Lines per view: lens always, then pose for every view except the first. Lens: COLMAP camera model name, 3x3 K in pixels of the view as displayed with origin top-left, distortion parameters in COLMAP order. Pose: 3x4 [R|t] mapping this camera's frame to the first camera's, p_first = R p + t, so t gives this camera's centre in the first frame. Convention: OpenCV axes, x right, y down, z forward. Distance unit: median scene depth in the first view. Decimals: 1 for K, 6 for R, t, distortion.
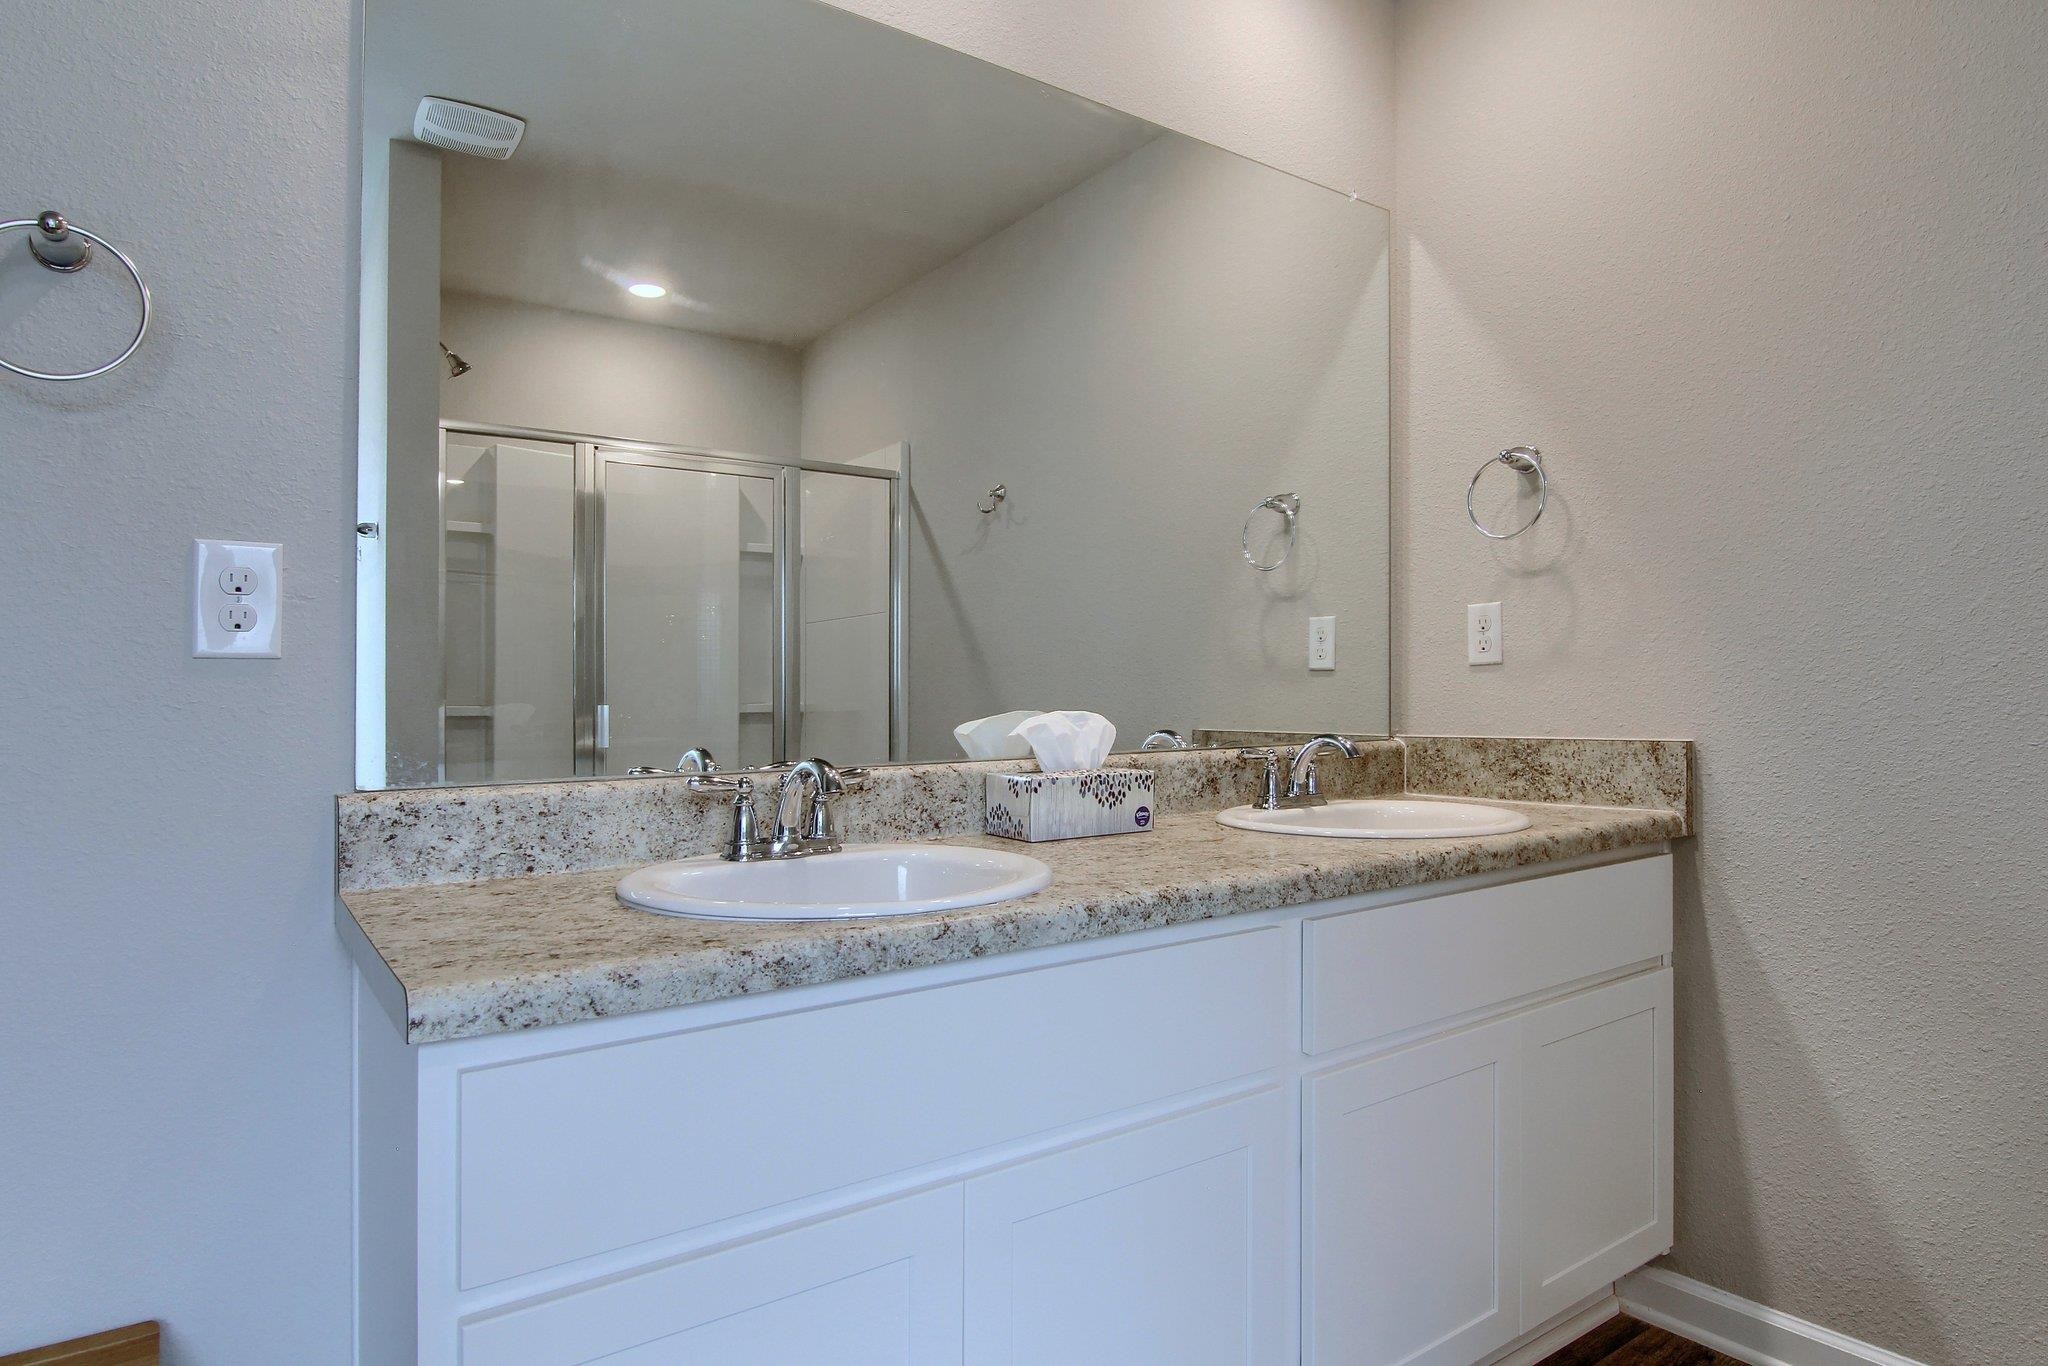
lens RADIAL K [[1137.2, 0, 1024.0], [0, 1137.2, 683.0], [0, 0, 1]] dist [-0.001724, -0.000027]
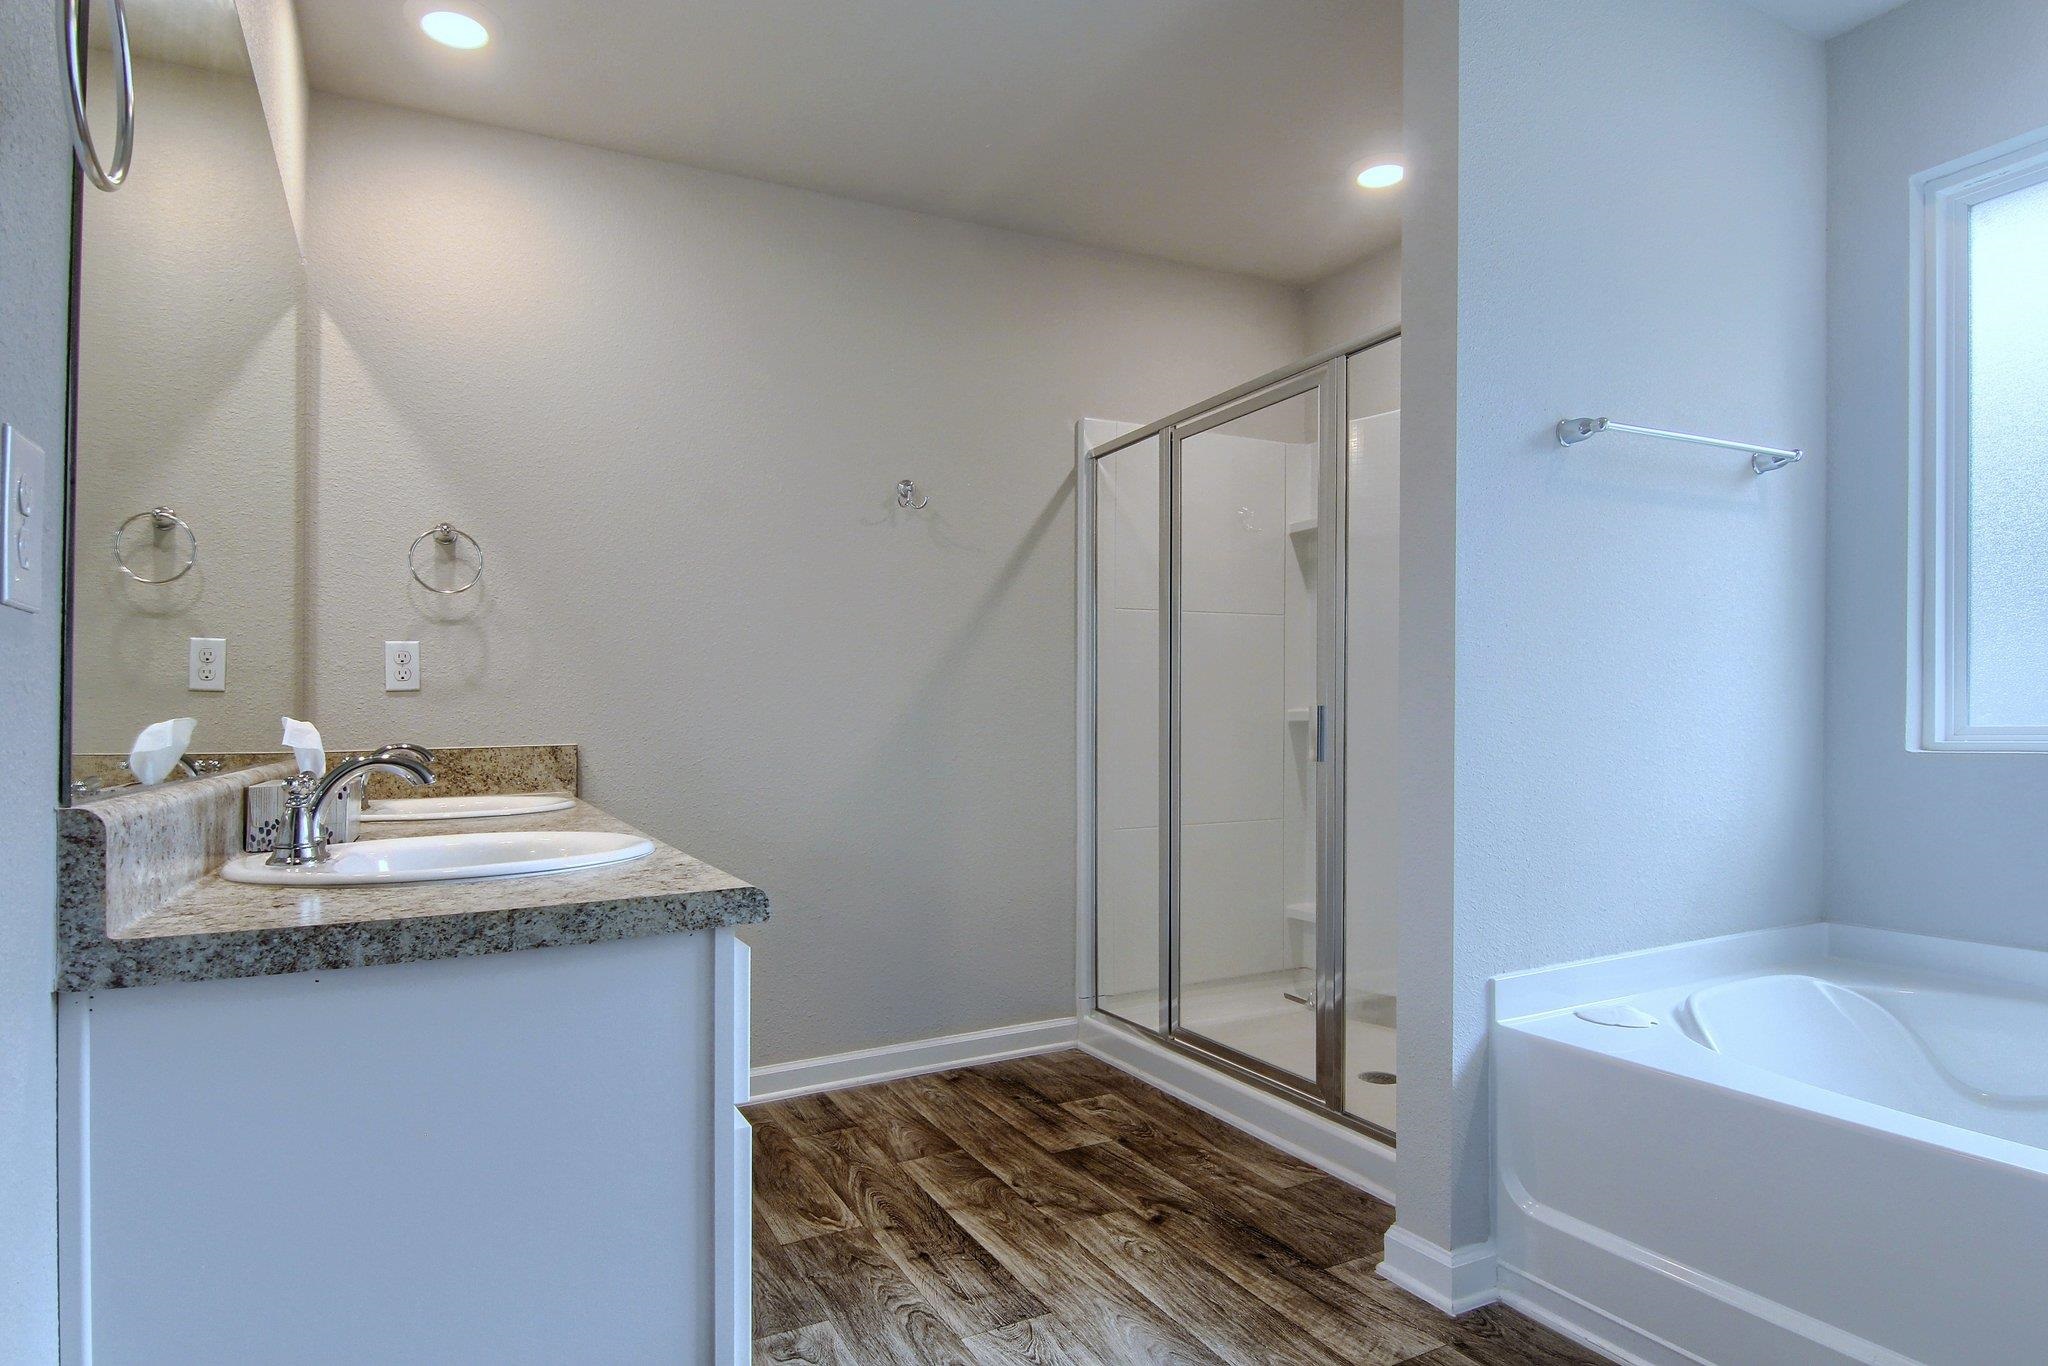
lens RADIAL K [[1137.2, 0, 1024.0], [0, 1137.2, 683.0], [0, 0, 1]] dist [-0.001724, -0.000027]
pose [[0.127903, 0.042506, 0.990875, -0.777154], [0.000362, 0.999079, -0.042905, 0.030494], [-0.991787, 0.005847, 0.127770, 0.186651]]
